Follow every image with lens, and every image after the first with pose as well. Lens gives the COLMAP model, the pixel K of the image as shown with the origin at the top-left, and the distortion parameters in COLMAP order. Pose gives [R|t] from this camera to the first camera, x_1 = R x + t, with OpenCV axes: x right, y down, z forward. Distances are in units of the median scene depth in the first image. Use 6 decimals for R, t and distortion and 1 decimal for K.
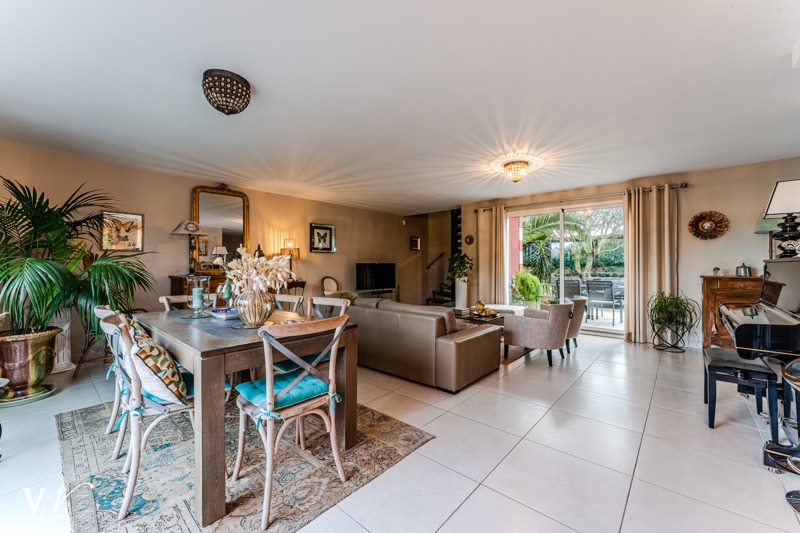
lens RADIAL K [[320.5, 0, 402.5], [0, 320.5, 265.6], [0, 0, 1]] dist [0.003218, -0.000047]
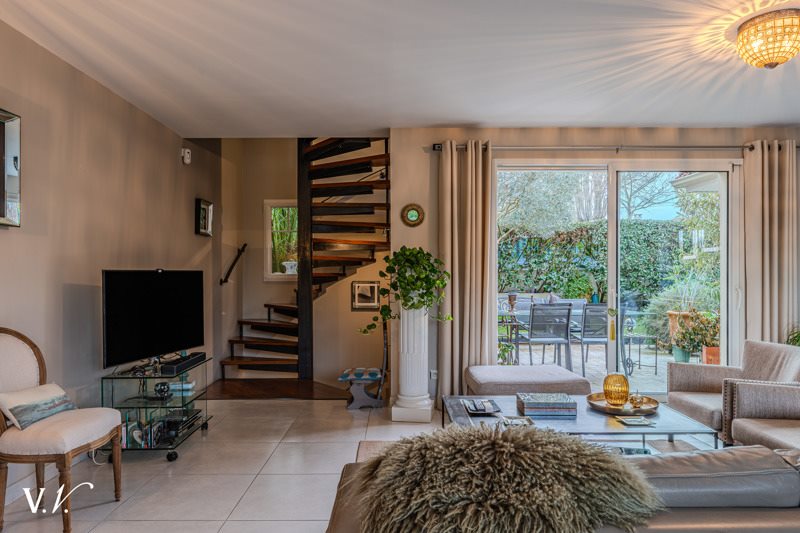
lens RADIAL K [[521.8, 0, 398.3], [0, 521.8, 273.3], [0, 0, 1]] dist [-0.008365, 0.001963]
pose [[0.758719, -0.006106, 0.651390, -0.258388], [0.002483, 0.999976, 0.006482, -0.009882], [-0.651414, -0.003300, 0.758716, 0.524222]]
